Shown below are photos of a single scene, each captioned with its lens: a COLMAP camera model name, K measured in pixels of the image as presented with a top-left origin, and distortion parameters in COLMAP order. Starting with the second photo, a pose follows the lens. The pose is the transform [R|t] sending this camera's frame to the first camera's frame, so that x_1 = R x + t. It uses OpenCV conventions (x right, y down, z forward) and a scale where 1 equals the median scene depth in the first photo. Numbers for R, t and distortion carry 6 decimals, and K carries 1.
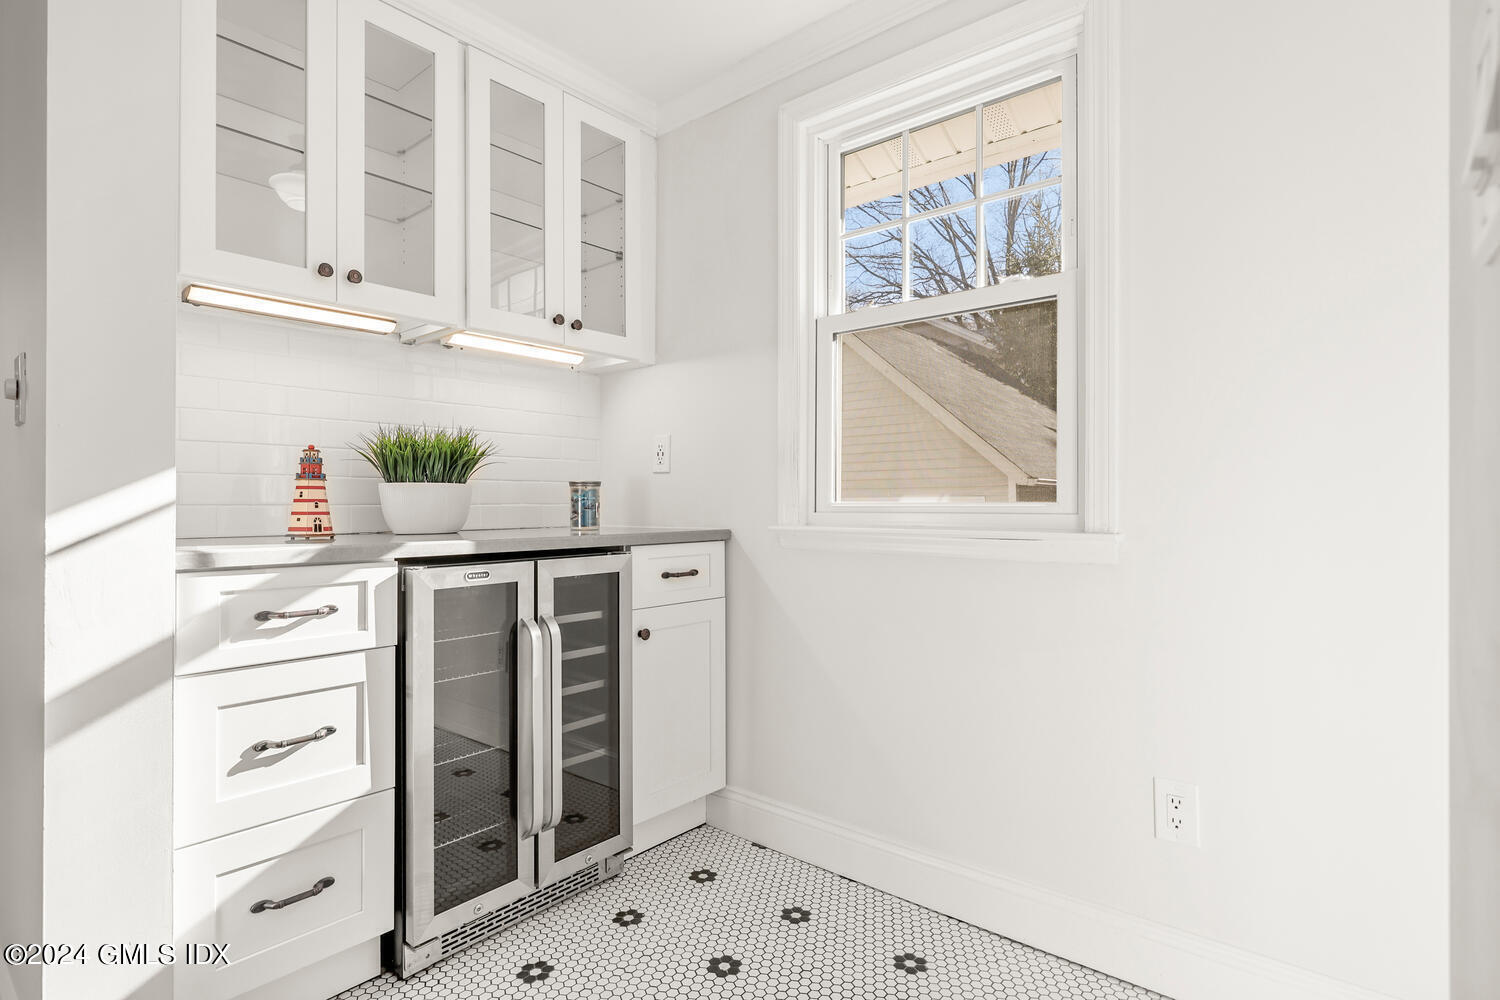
lens RADIAL K [[762.2, 0, 744.8], [0, 762.2, 499.9], [0, 0, 1]] dist [0.000178, 0.000049]
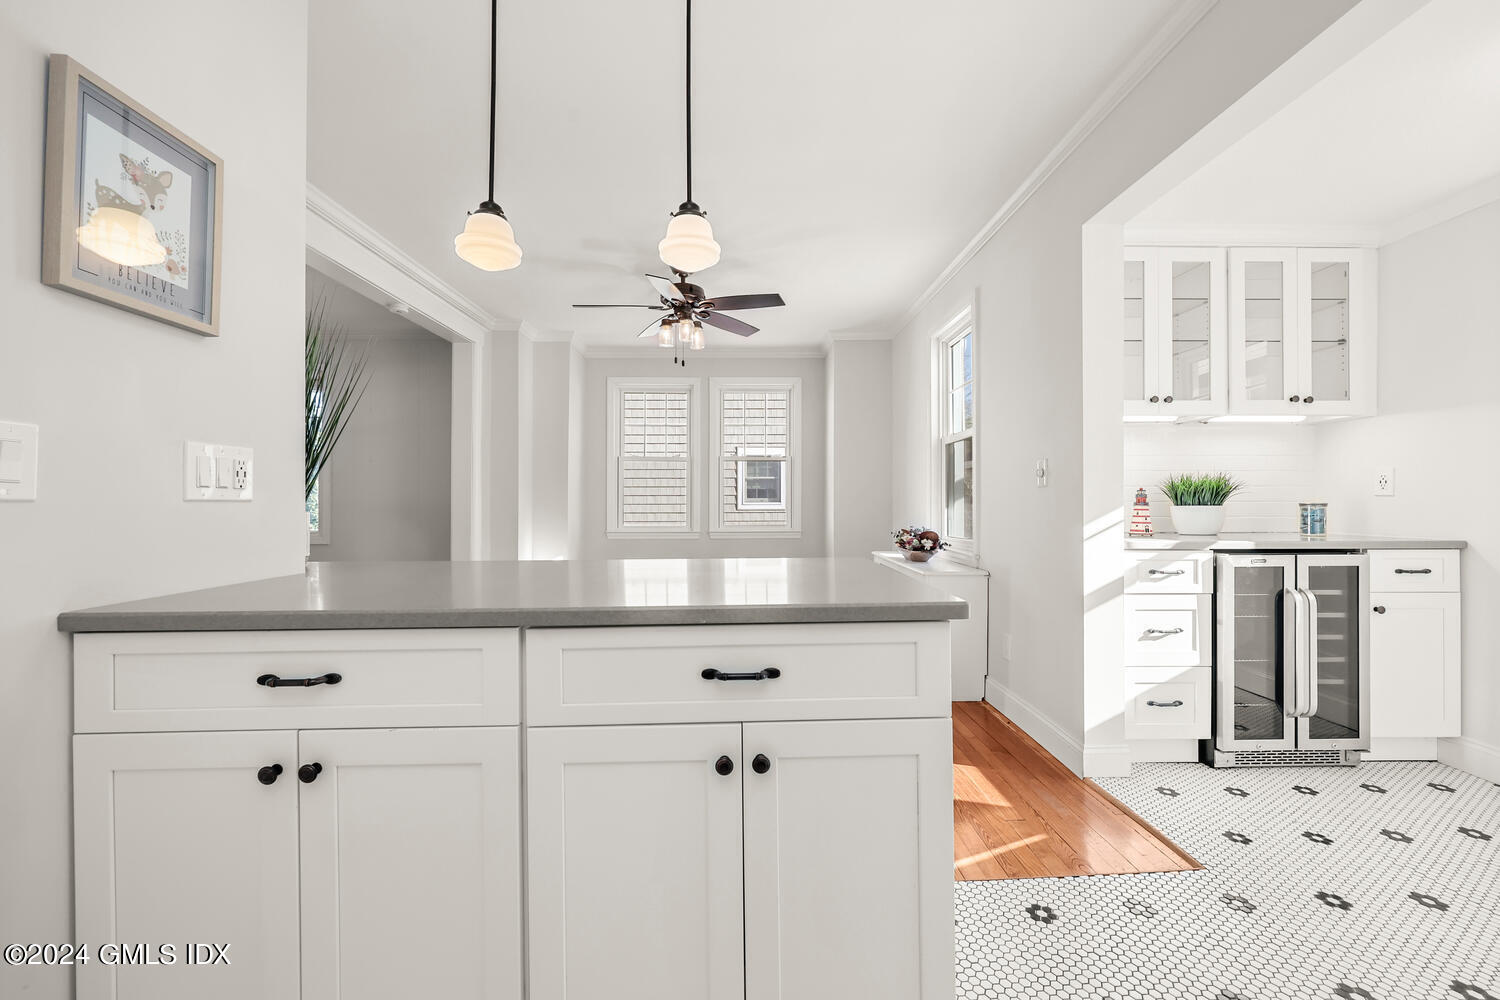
lens RADIAL K [[606.1, 0, 742.1], [0, 606.1, 496.8], [0, 0, 1]] dist [-0.003358, 0.000855]
pose [[0.658103, 0.000766, -0.752928, -0.073695], [0.001482, 0.999996, 0.002313, -0.053602], [0.752927, -0.002638, 0.658099, -0.800083]]
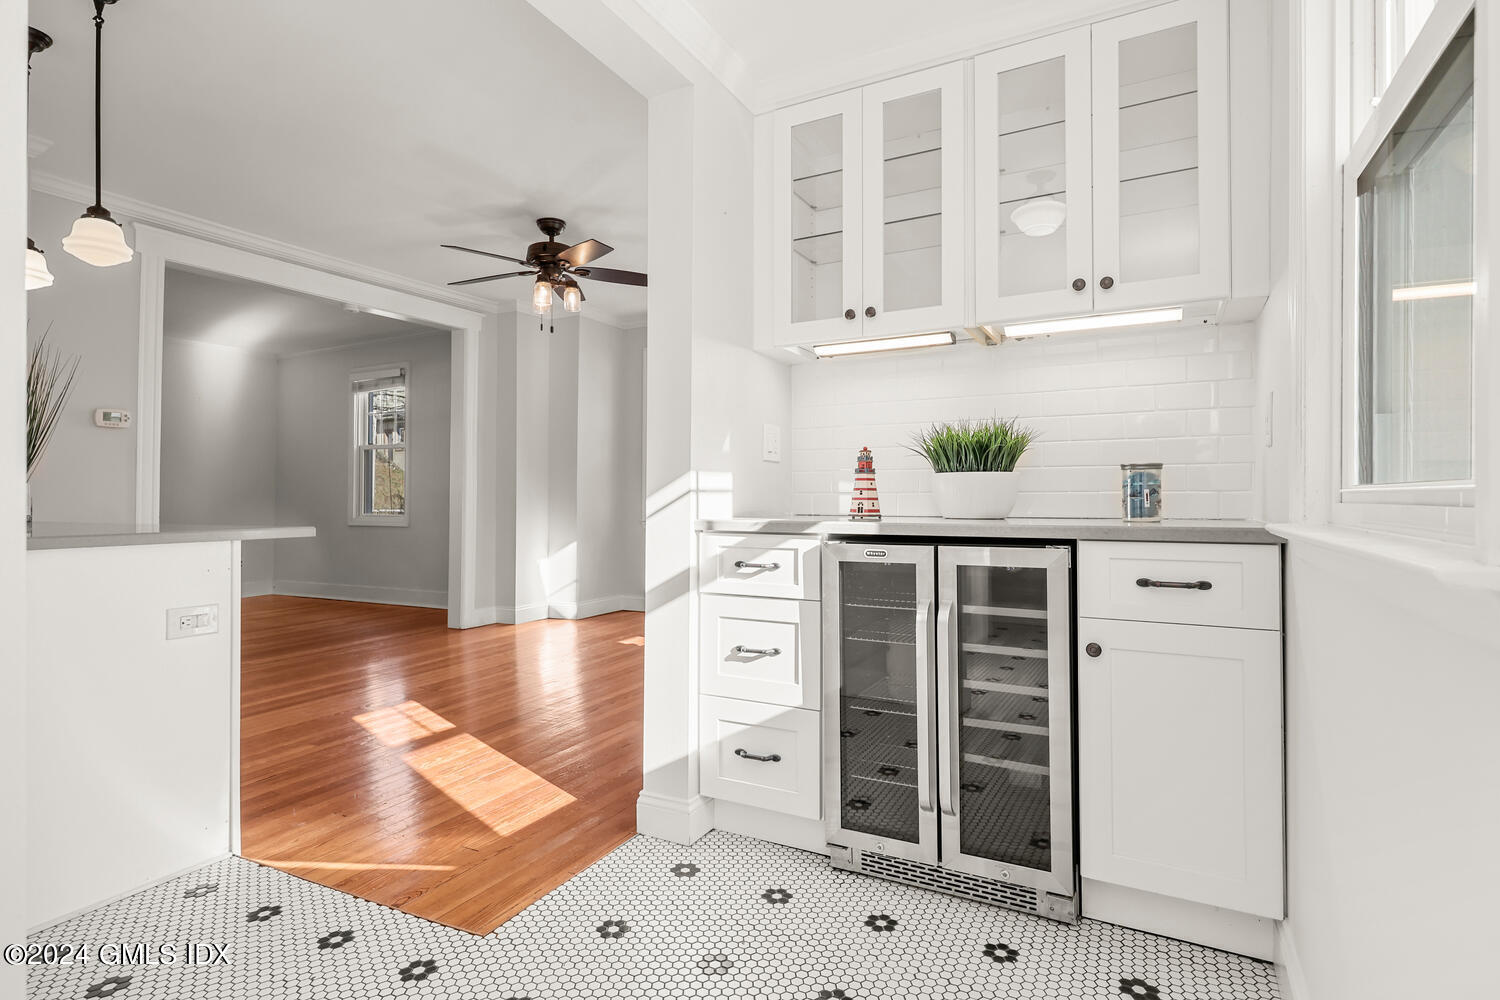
lens RADIAL K [[762.2, 0, 763.1], [0, 762.2, 489.0], [0, 0, 1]] dist [0.000178, 0.000049]
pose [[0.210021, -0.008134, -0.977663, 0.682667], [0.007304, 0.999951, -0.006750, 0.008191], [0.977670, -0.005724, 0.210070, 0.555054]]
